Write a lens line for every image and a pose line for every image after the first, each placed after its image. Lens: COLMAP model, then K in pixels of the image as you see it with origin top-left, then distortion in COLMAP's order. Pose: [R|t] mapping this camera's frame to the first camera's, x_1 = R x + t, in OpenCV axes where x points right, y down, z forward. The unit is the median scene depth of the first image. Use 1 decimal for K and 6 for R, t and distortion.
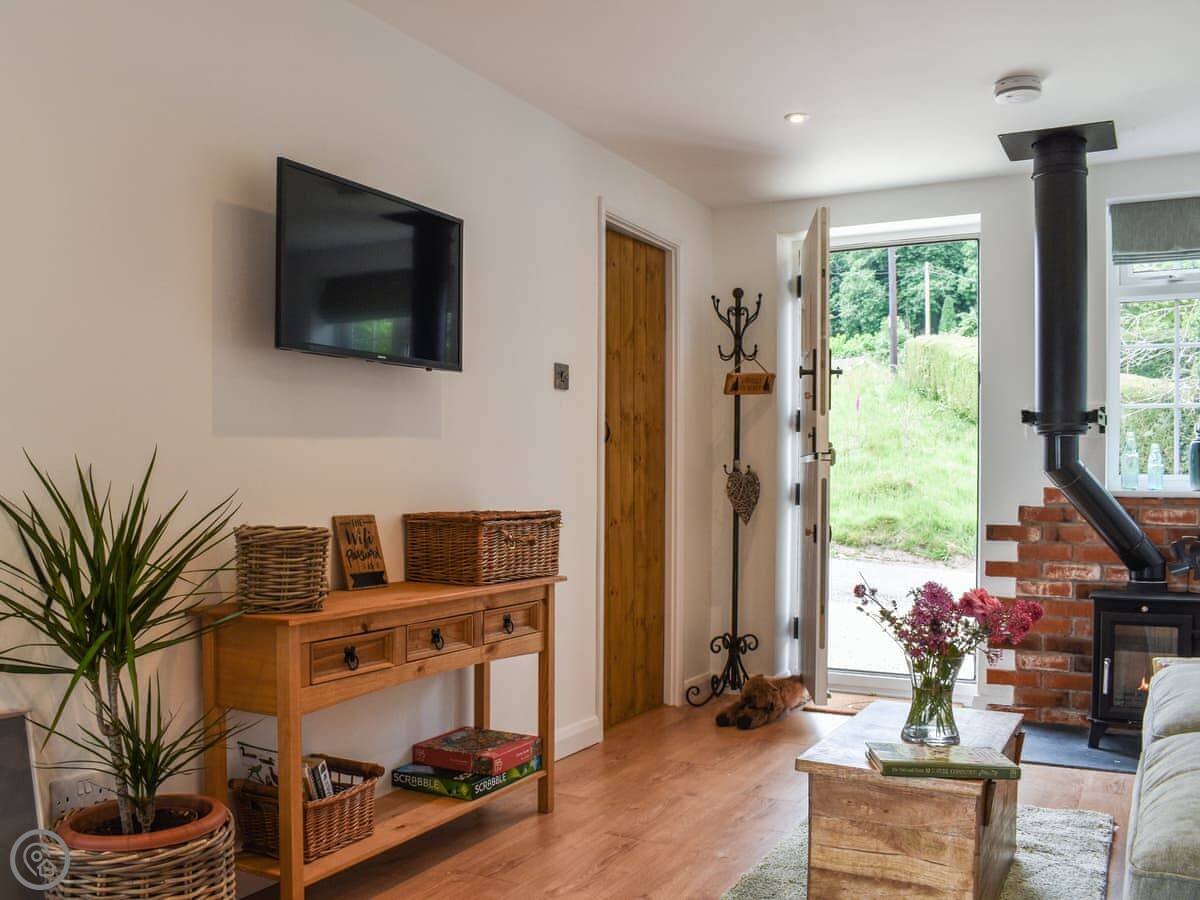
lens RADIAL K [[1048.1, 0, 597.4], [0, 1048.1, 487.9], [0, 0, 1]] dist [-0.072182, 0.001659]
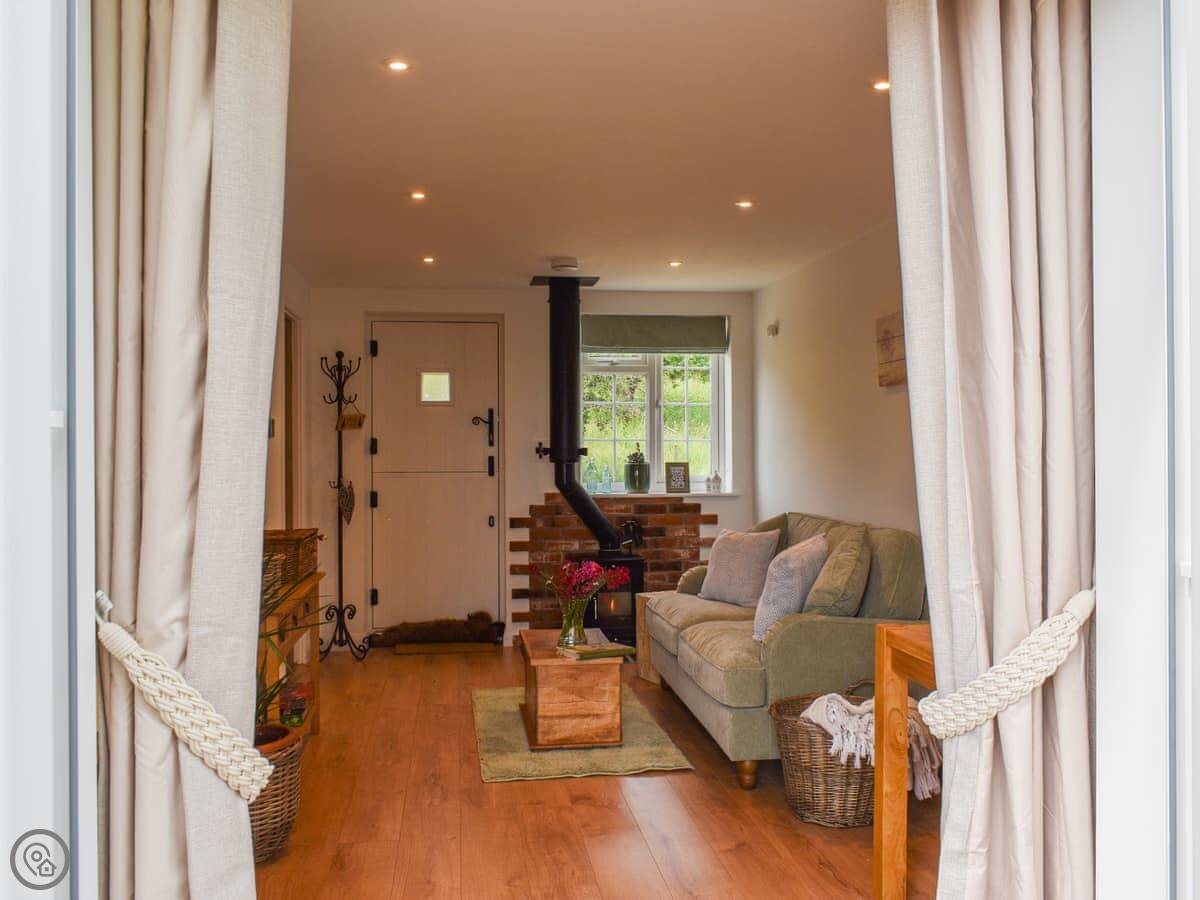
lens RADIAL K [[965.3, 0, 600.0], [0, 965.3, 450.0], [0, 0, 1]] dist [0.011349, 0.000957]
pose [[0.814852, -0.002401, 0.579664, -0.353785], [0.012803, 0.999822, -0.013856, -0.044742], [-0.579528, 0.018712, 0.814737, -0.247222]]
